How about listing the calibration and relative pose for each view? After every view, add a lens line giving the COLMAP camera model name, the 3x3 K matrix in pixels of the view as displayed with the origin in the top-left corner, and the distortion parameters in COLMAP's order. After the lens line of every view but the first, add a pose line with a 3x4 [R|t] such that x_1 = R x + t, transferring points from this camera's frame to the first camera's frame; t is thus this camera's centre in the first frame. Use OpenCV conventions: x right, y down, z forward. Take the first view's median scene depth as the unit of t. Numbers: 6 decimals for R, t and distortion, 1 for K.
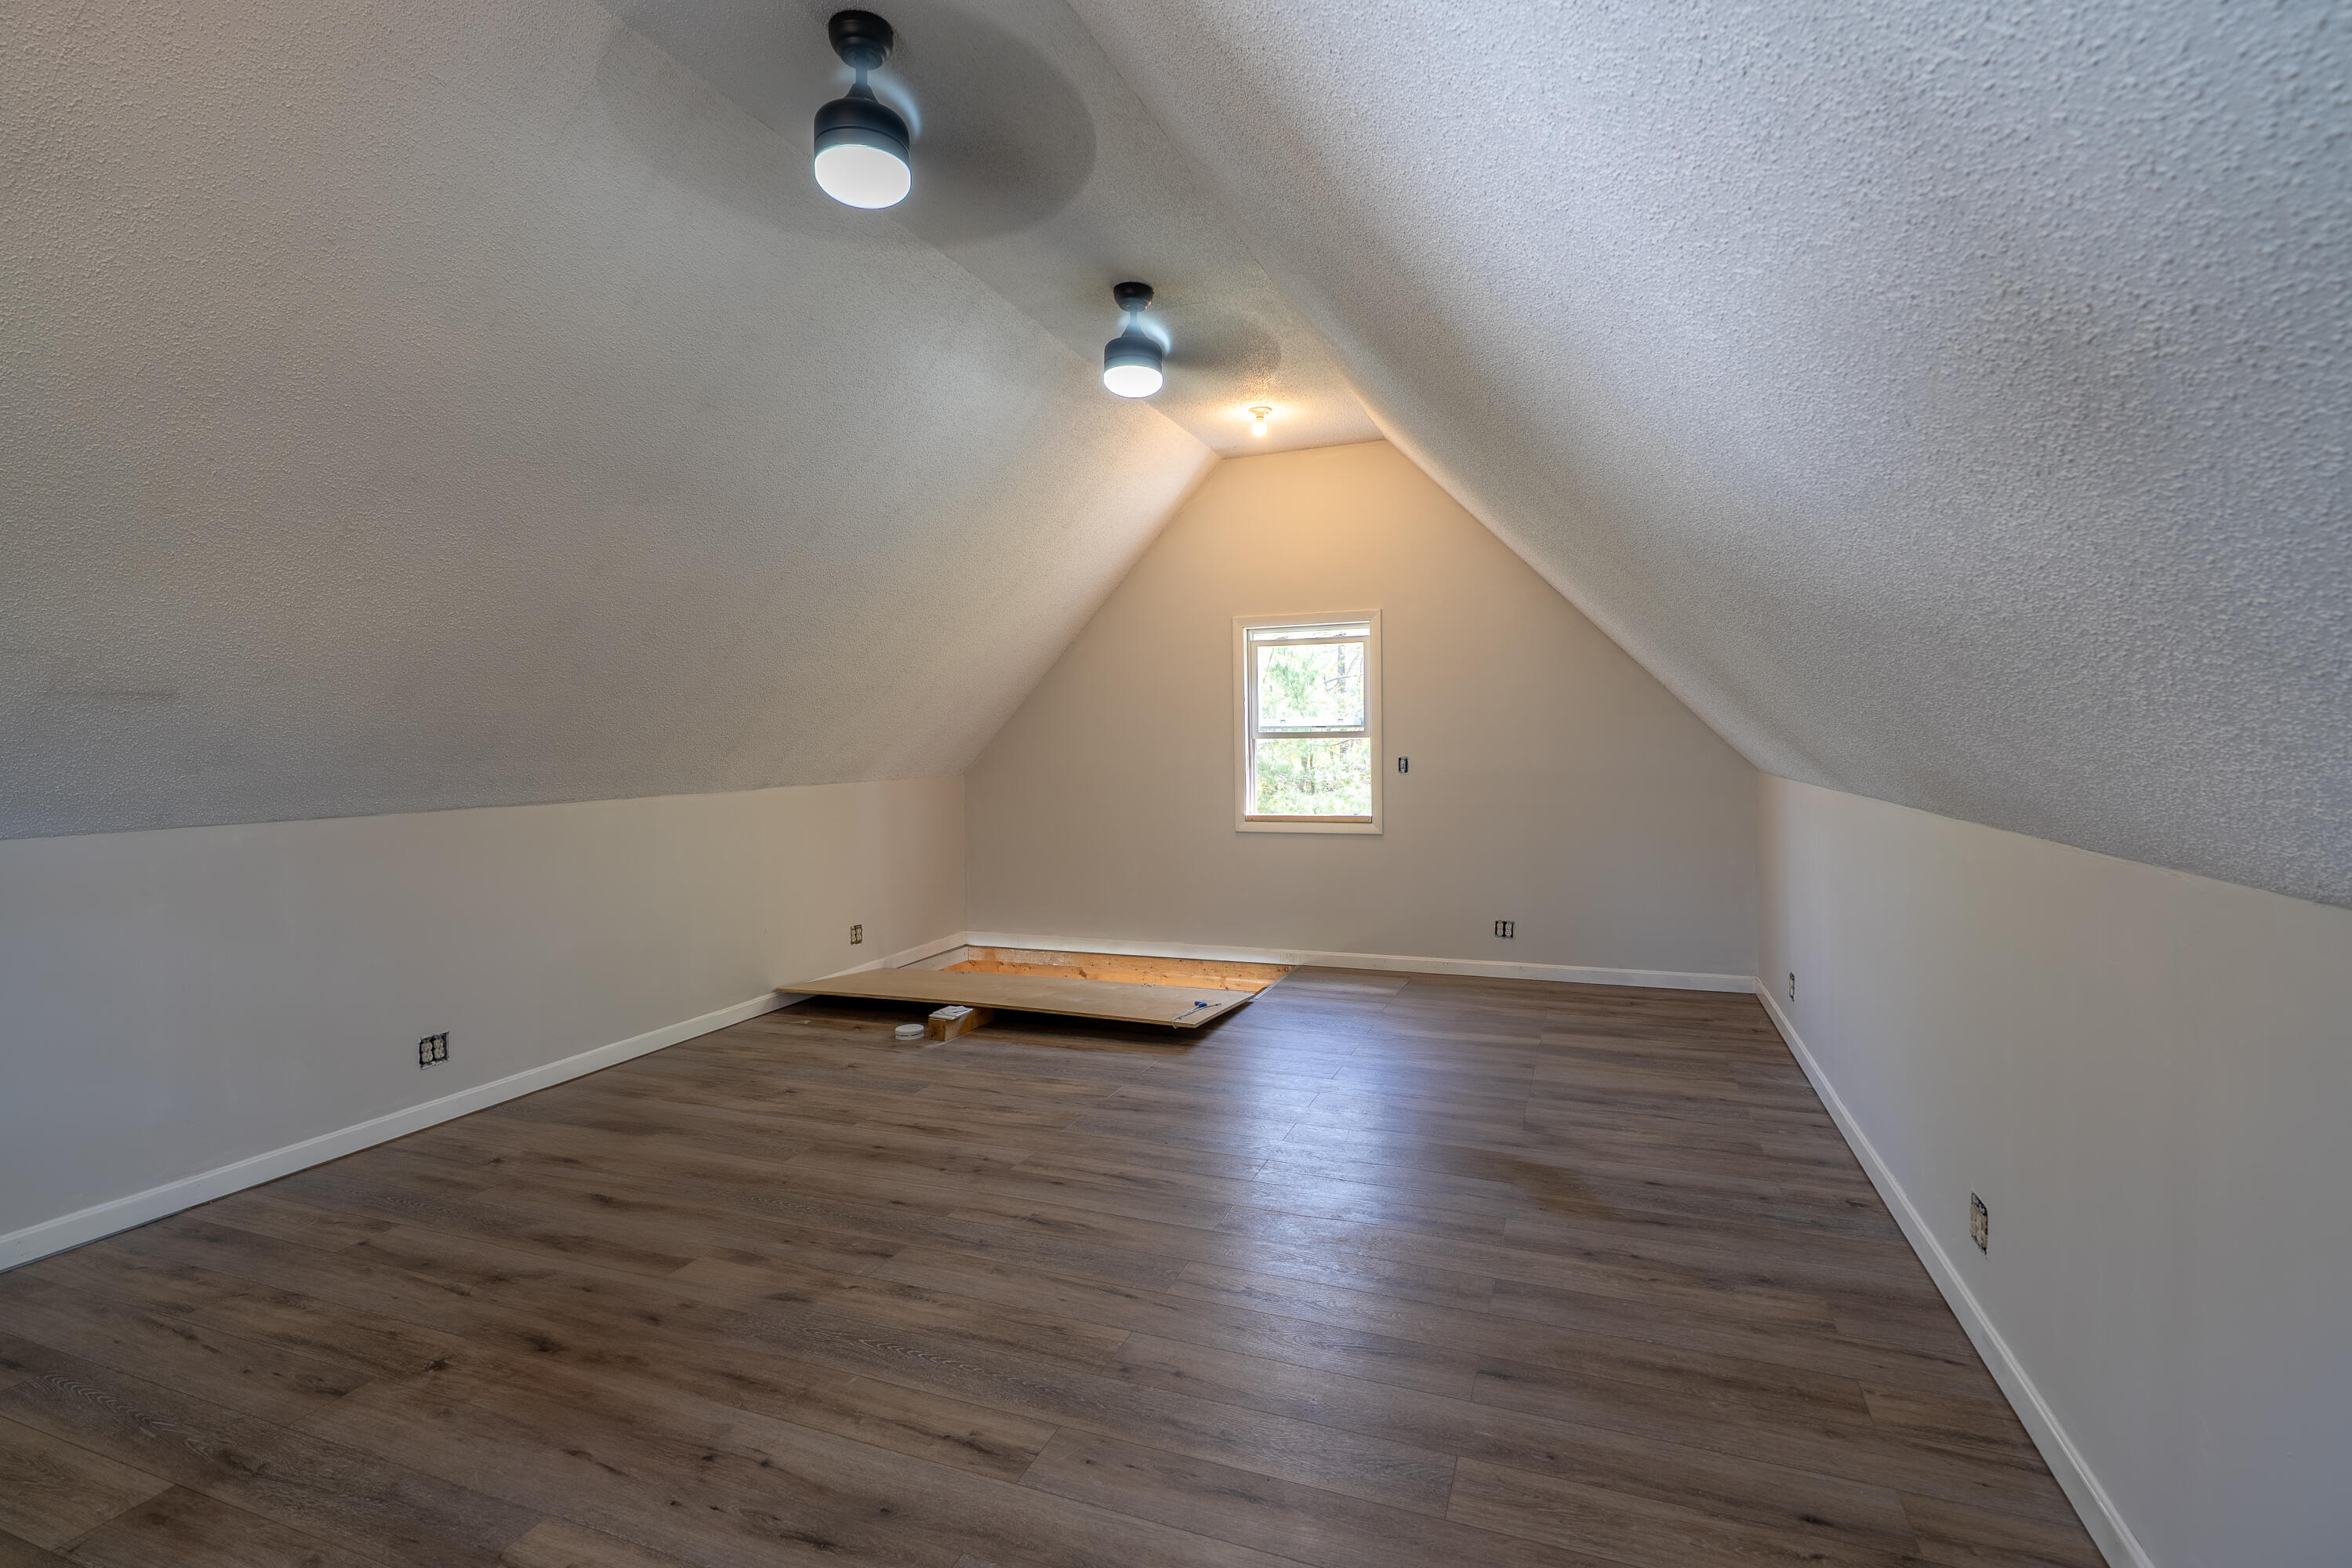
lens RADIAL K [[1066.2, 0, 1188.8], [0, 1066.2, 774.8], [0, 0, 1]] dist [-0.006755, 0.002910]
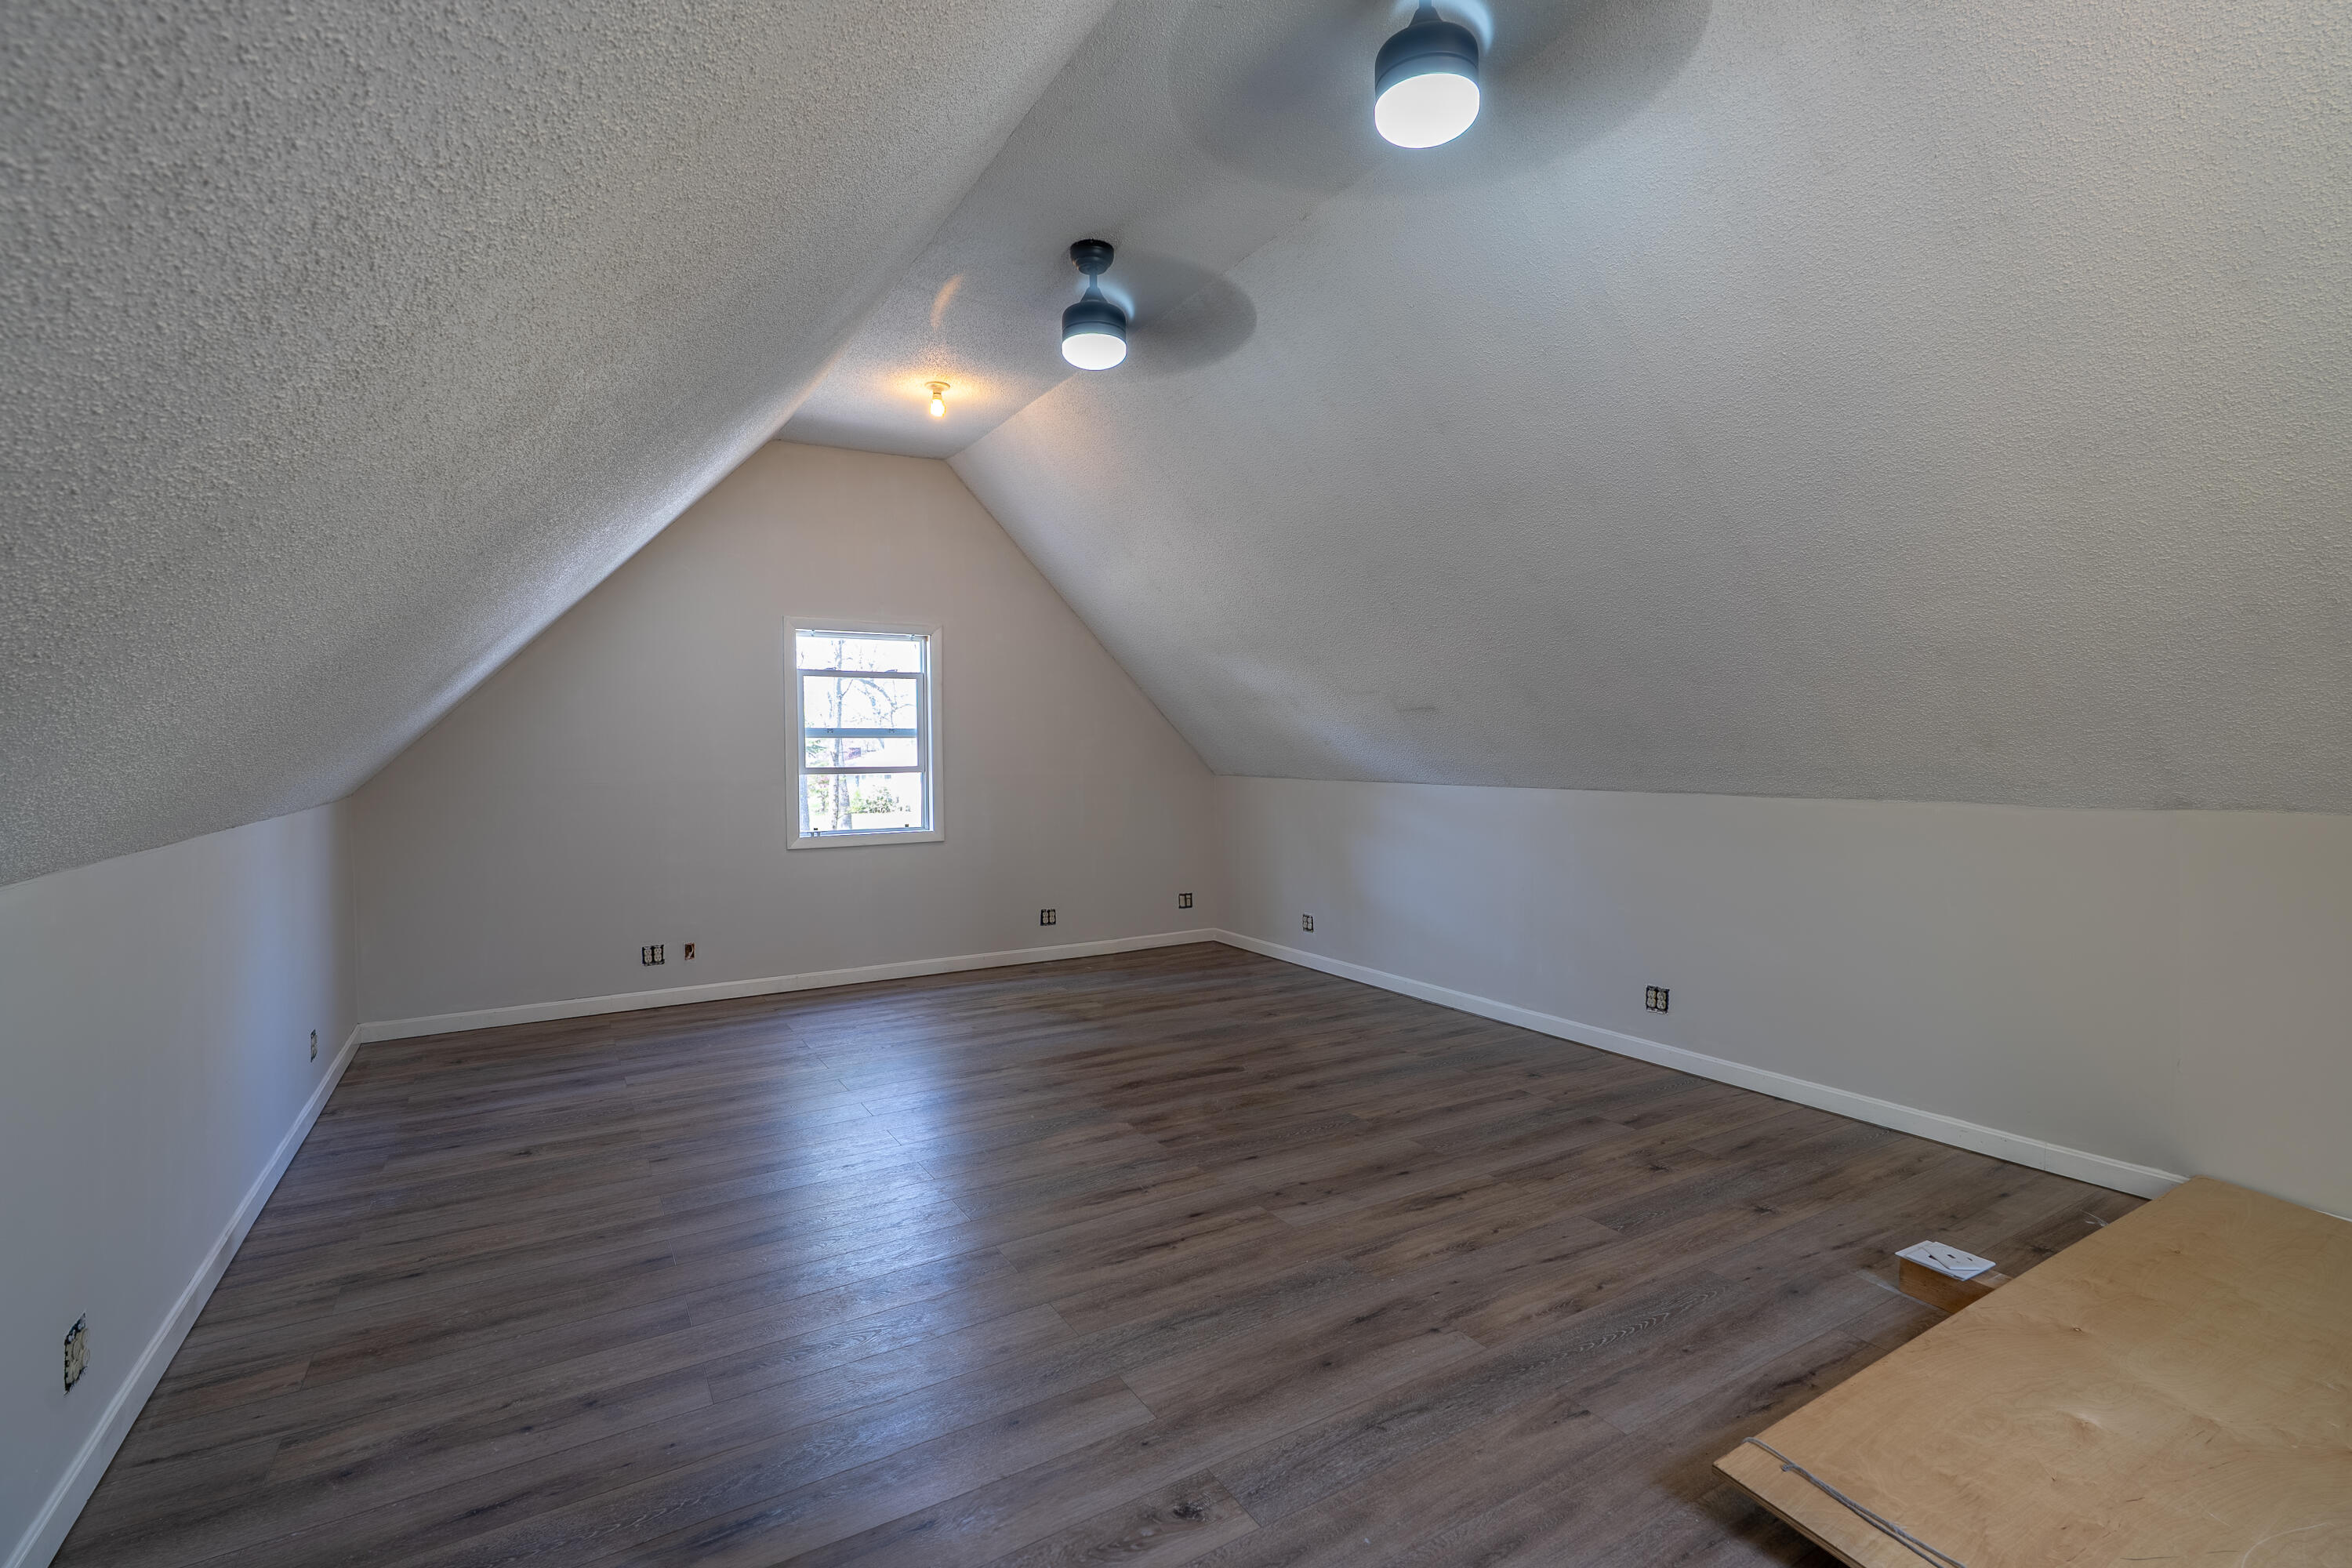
lens RADIAL K [[1066.2, 0, 1181.0], [0, 1066.2, 779.6], [0, 0, 1]] dist [-0.006755, 0.002910]
pose [[-0.611750, 0.046029, -0.789711, 0.497156], [-0.006732, 0.997967, 0.063382, -0.047621], [0.791023, 0.044090, -0.610196, 1.266340]]
